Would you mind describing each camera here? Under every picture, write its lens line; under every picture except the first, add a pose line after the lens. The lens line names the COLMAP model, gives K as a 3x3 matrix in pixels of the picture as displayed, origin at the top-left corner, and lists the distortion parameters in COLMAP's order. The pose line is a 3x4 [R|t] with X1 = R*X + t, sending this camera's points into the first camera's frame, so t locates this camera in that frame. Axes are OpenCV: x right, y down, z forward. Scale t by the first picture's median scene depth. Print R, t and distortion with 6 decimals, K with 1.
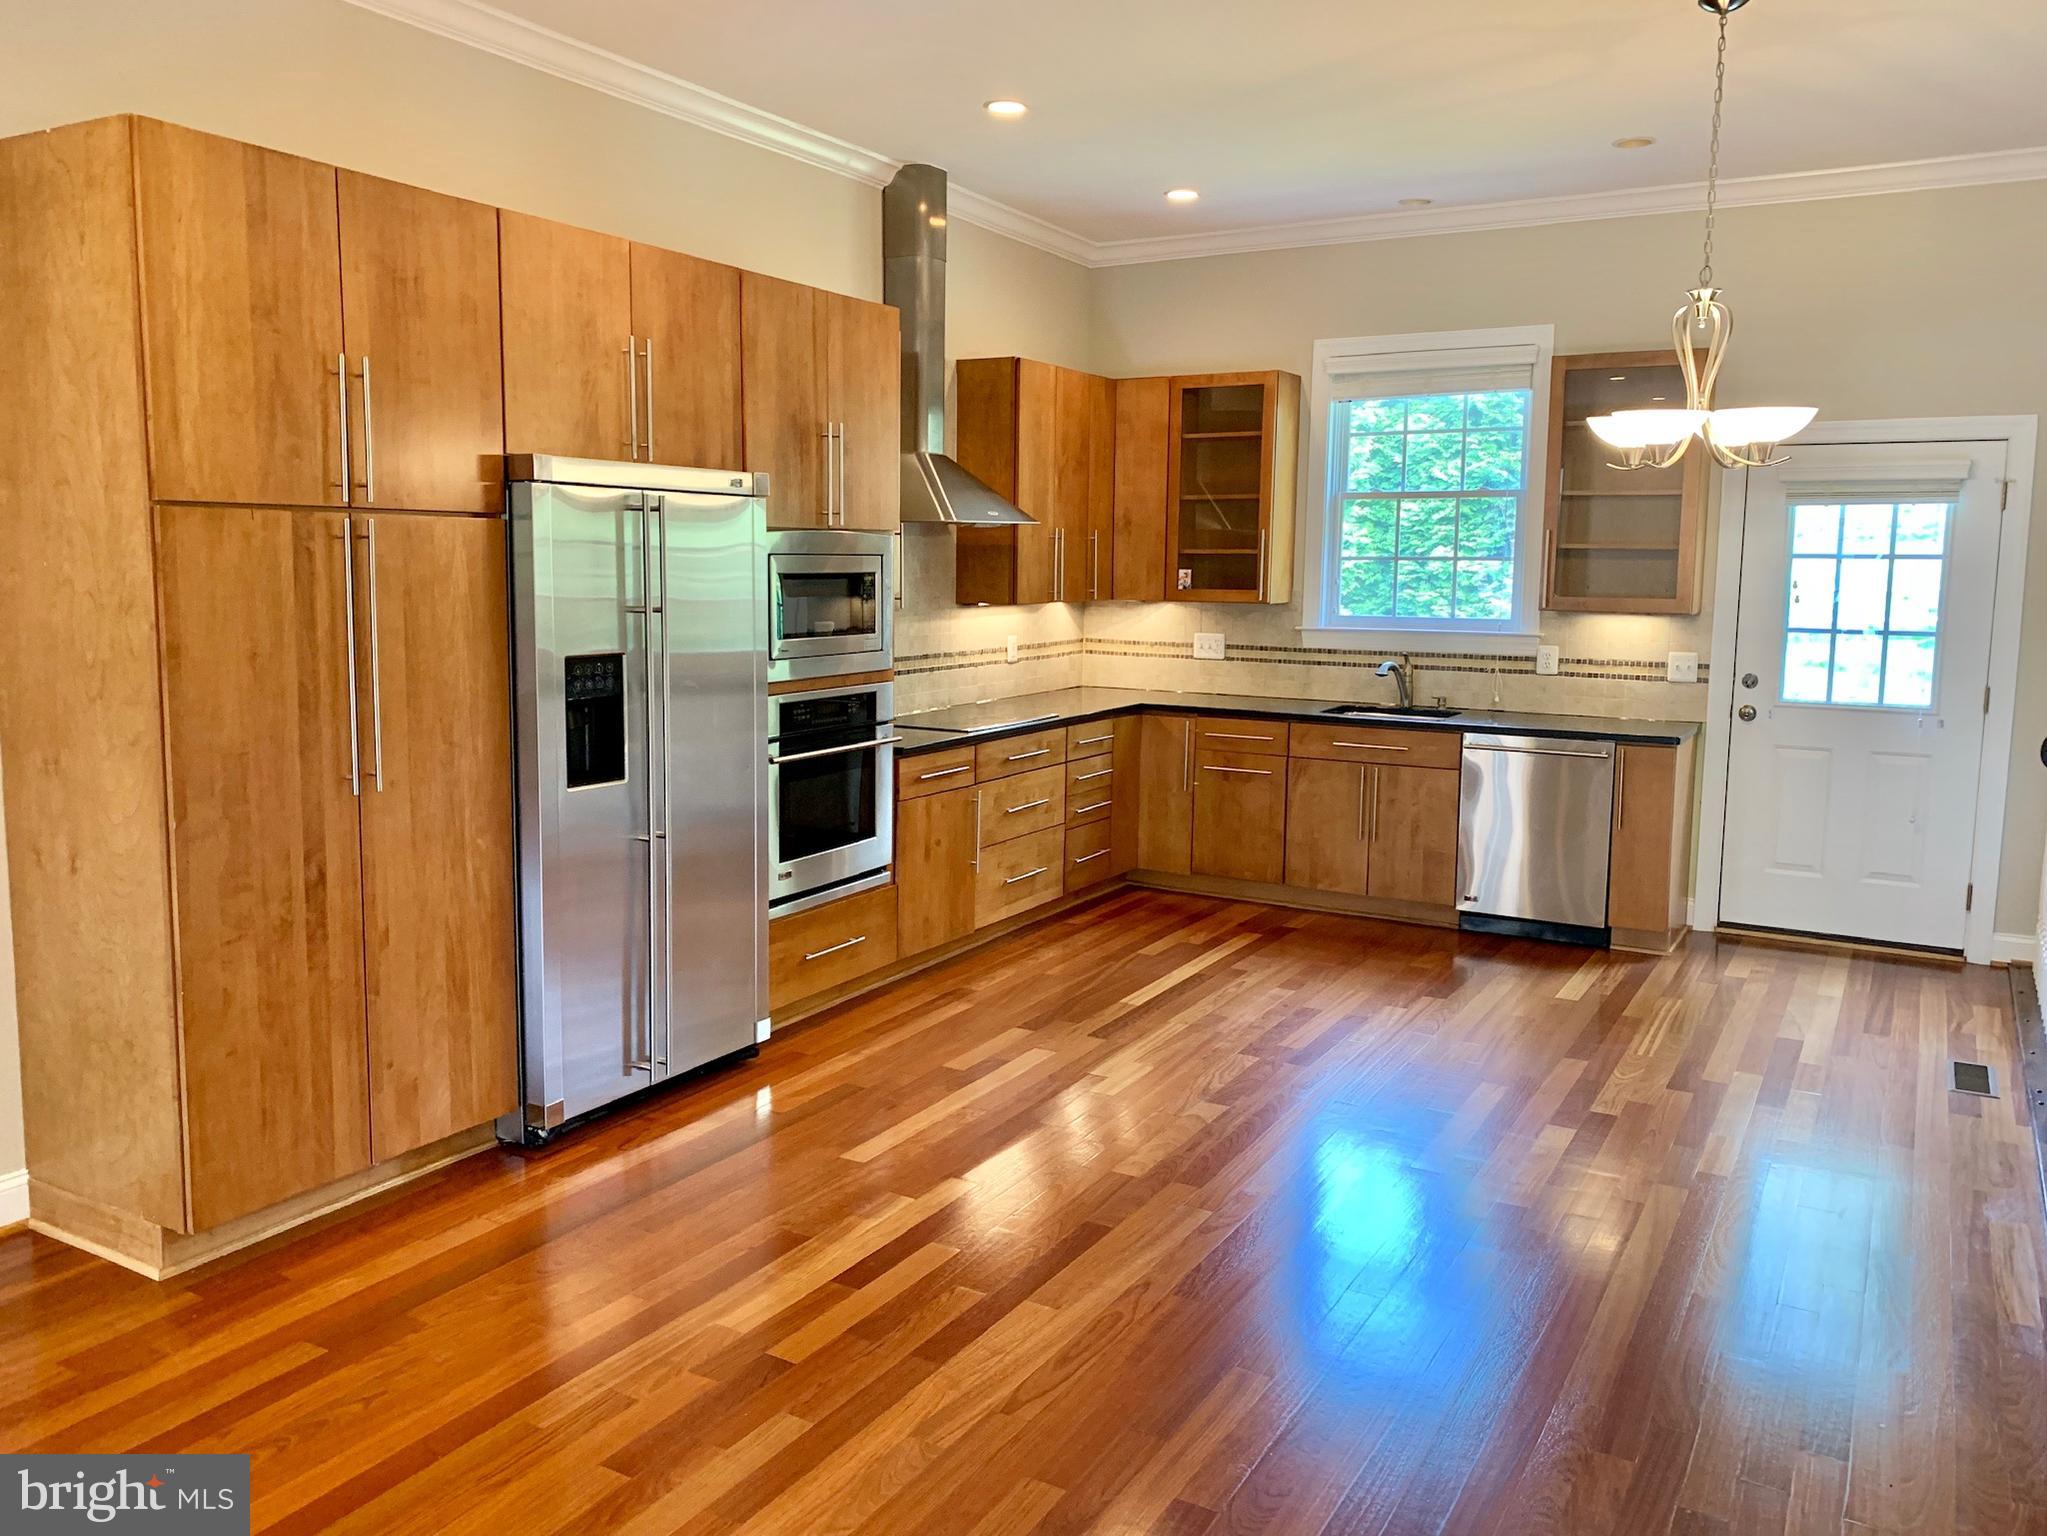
lens RADIAL K [[1567.3, 0, 1015.6], [0, 1567.3, 742.4], [0, 0, 1]] dist [0.069855, -0.117705]
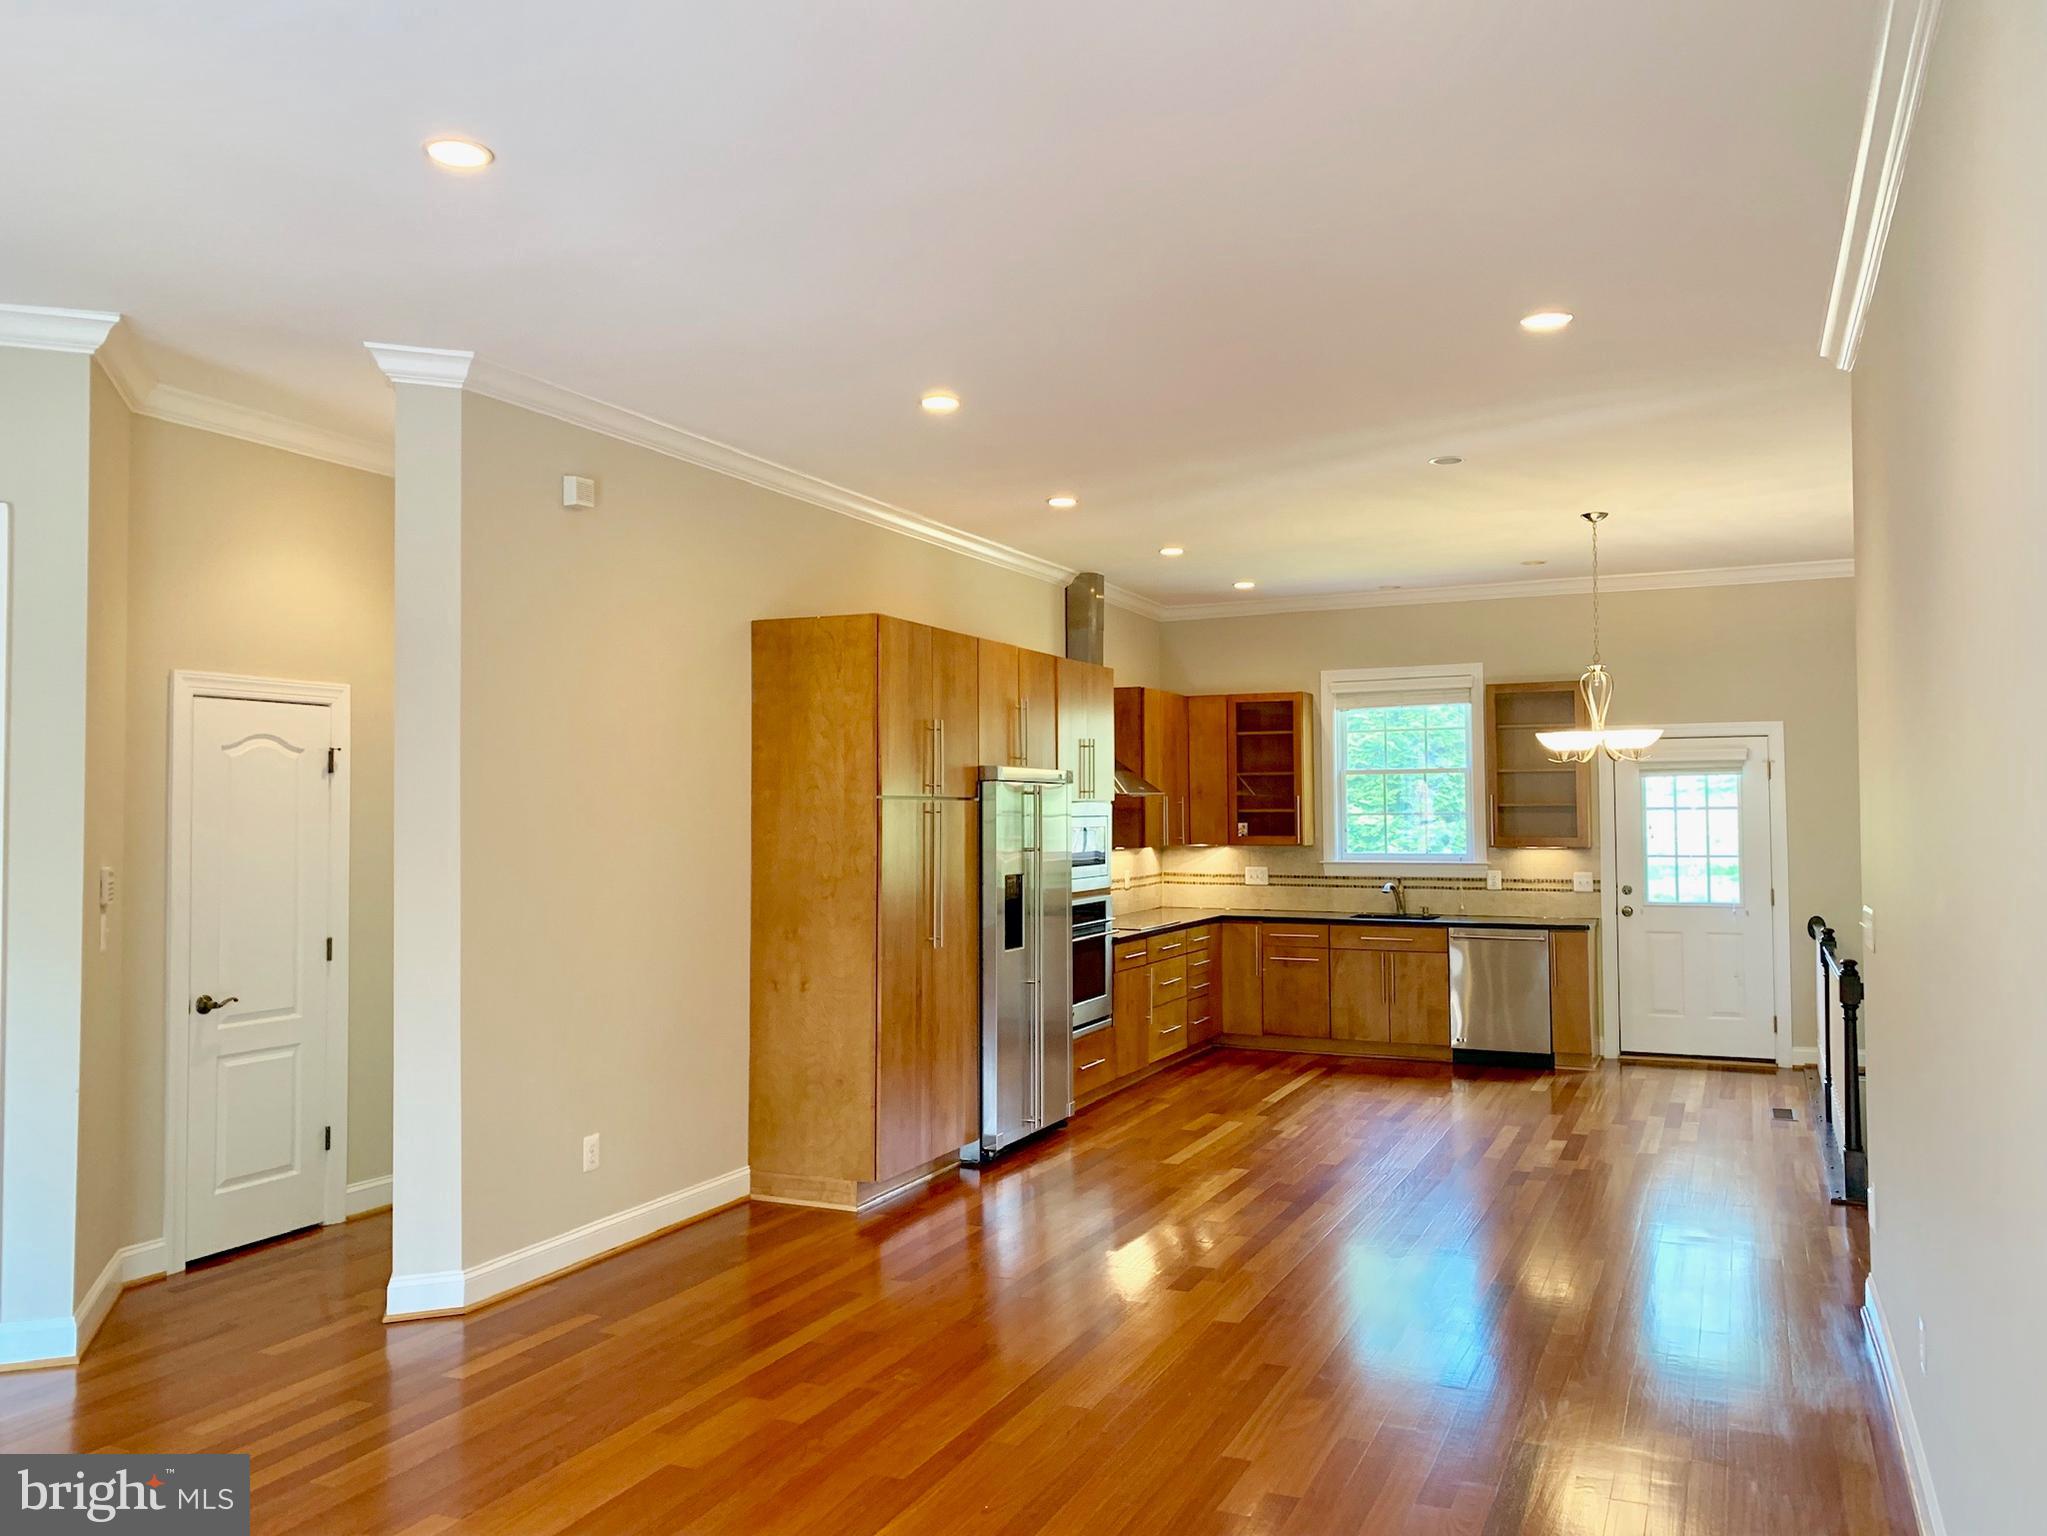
lens RADIAL K [[1511.0, 0, 1013.8], [0, 1511.0, 743.6], [0, 0, 1]] dist [0.076138, -0.207810]
pose [[0.996694, -0.012815, 0.080234, -0.250574], [0.025888, 0.986104, -0.164097, 0.048735], [-0.077016, 0.165632, 0.983176, -0.439149]]
